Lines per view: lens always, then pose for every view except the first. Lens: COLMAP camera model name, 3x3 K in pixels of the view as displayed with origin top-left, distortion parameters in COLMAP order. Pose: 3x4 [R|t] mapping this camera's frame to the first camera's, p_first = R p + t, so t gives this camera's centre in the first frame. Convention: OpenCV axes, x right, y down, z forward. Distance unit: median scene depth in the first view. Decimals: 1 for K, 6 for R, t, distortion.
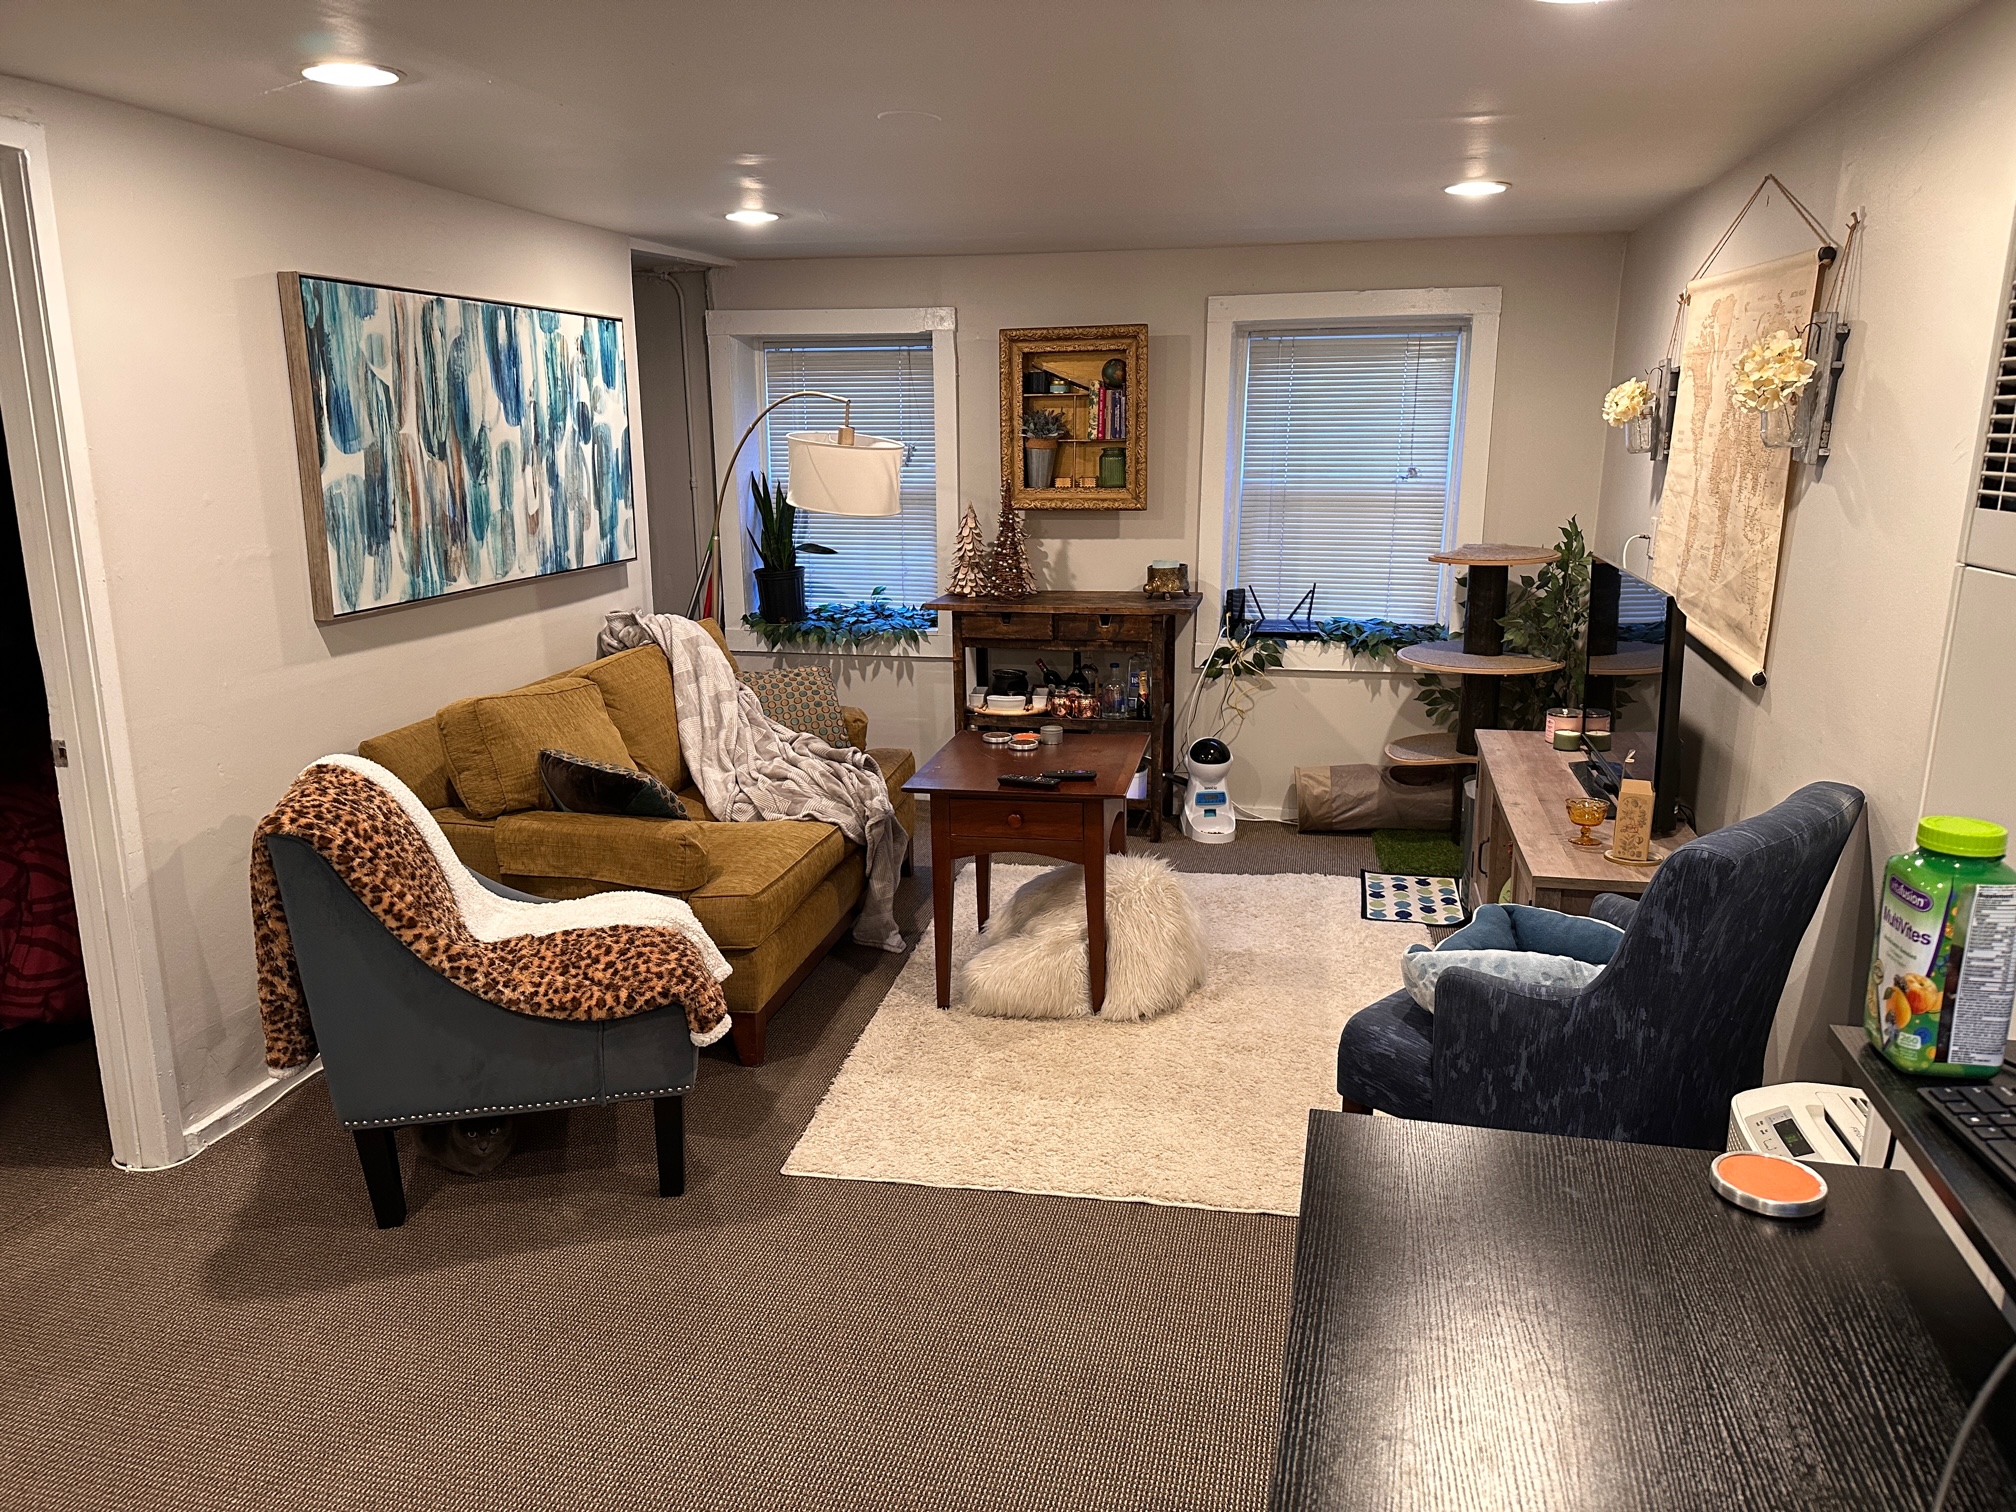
lens RADIAL K [[1410.5, 0, 1002.8], [0, 1410.5, 757.2], [0, 0, 1]] dist [0.140442, -0.264110]
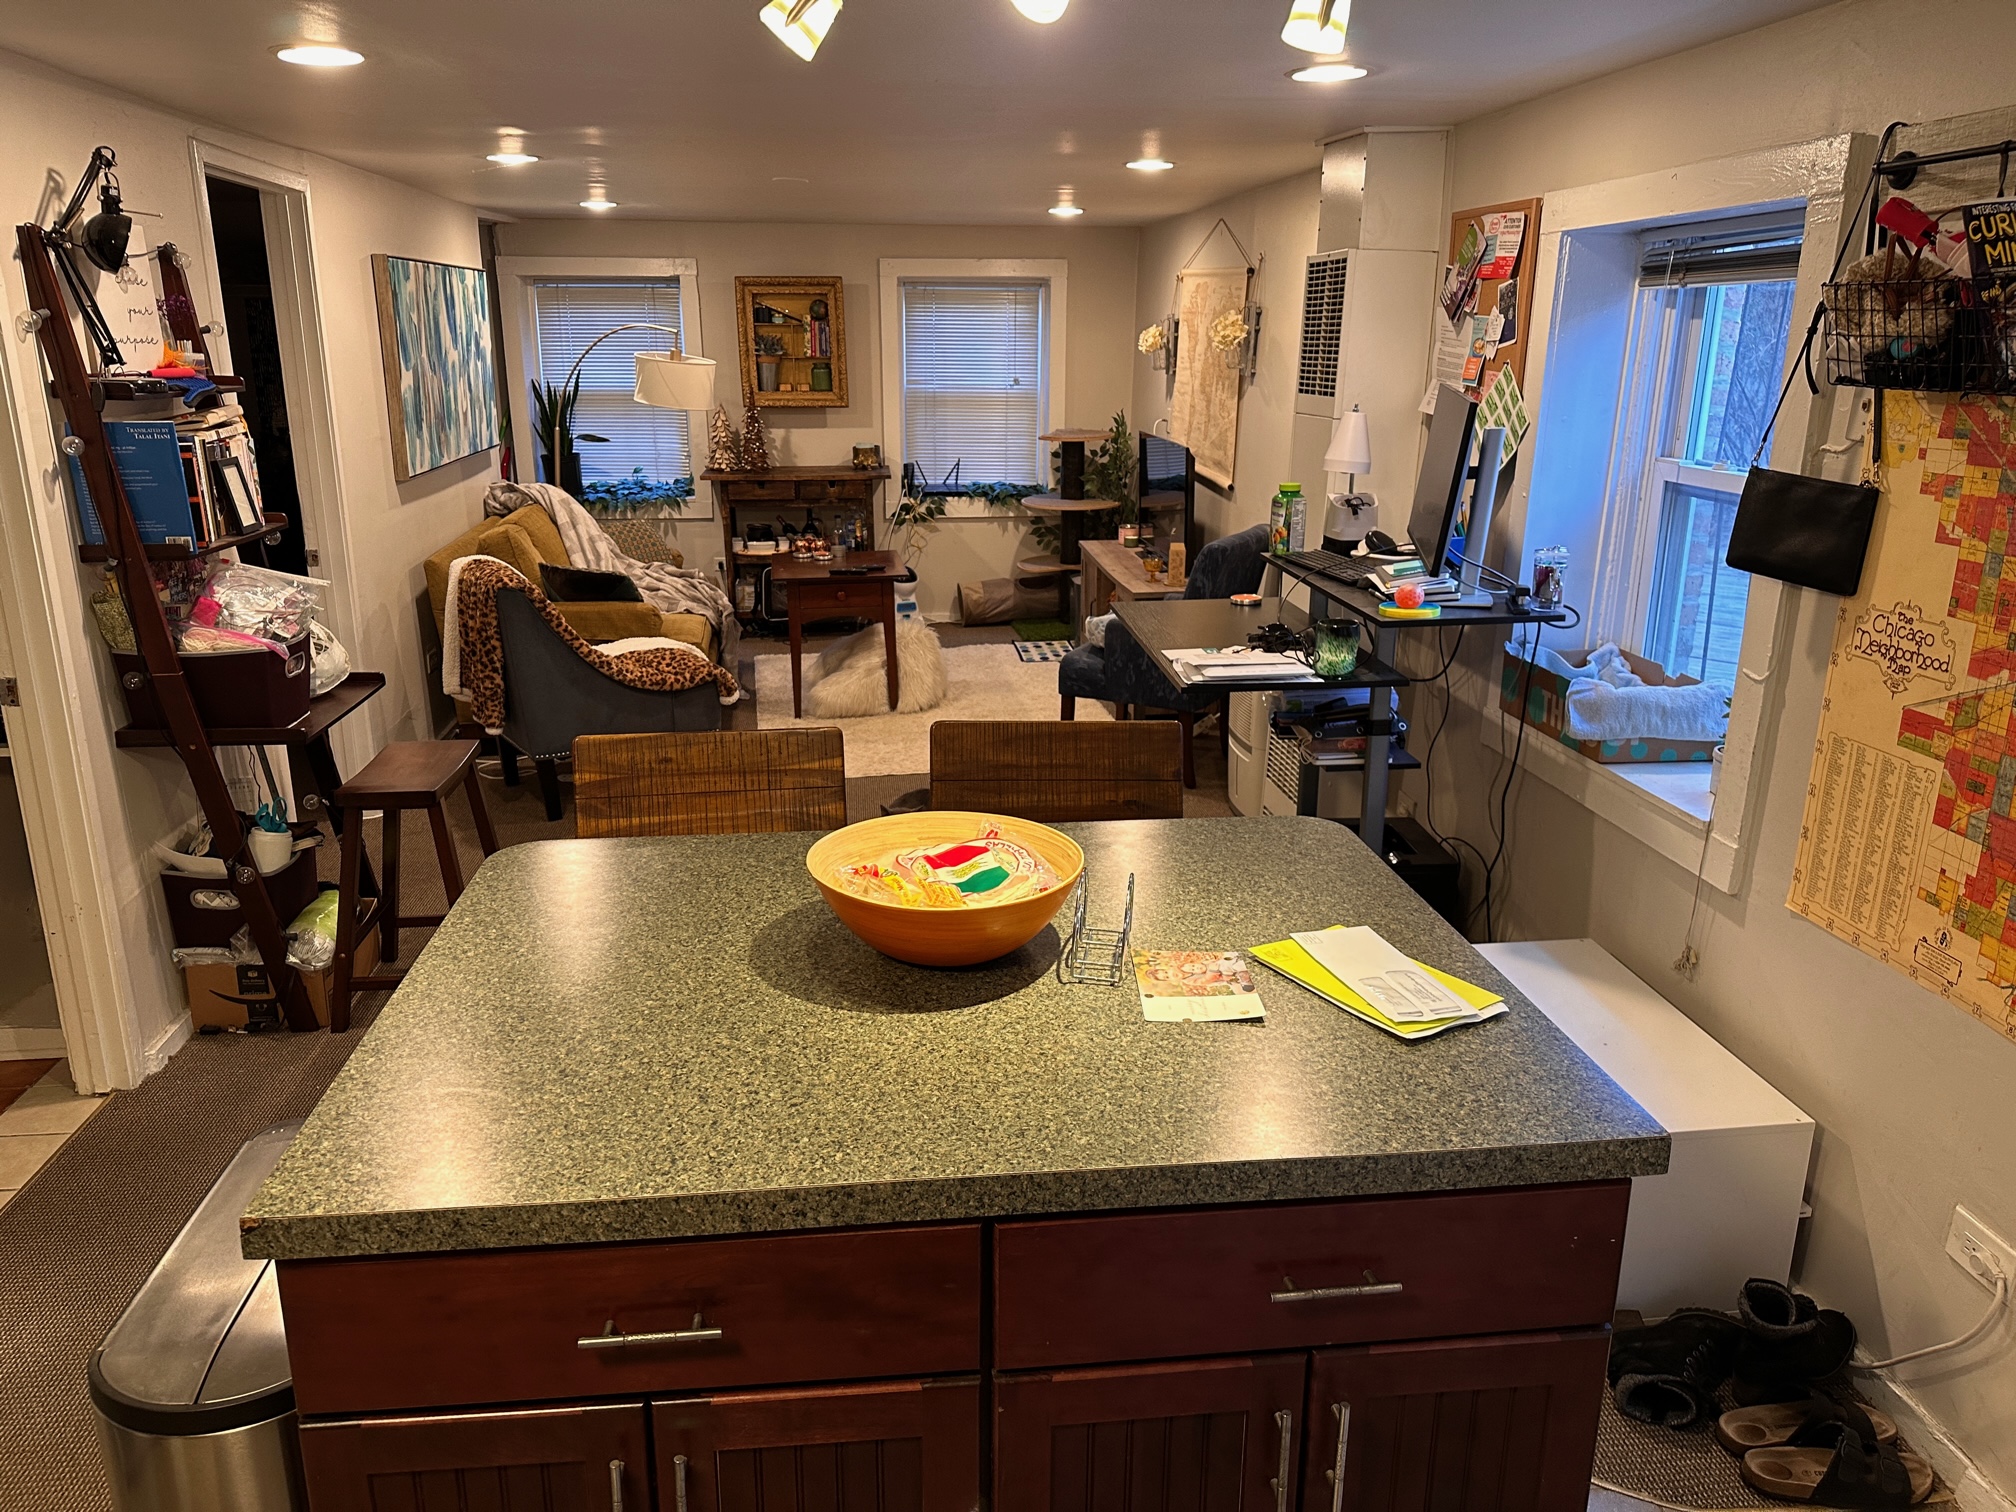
lens RADIAL K [[1433.2, 0, 1008.0], [0, 1433.2, 756.0], [0, 0, 1]] dist [0.191573, -0.438215]
pose [[0.942066, -0.089342, 0.323311, -0.304672], [0.070751, 0.995116, 0.068831, 0.106577], [-0.327882, -0.041968, 0.943786, -0.552189]]
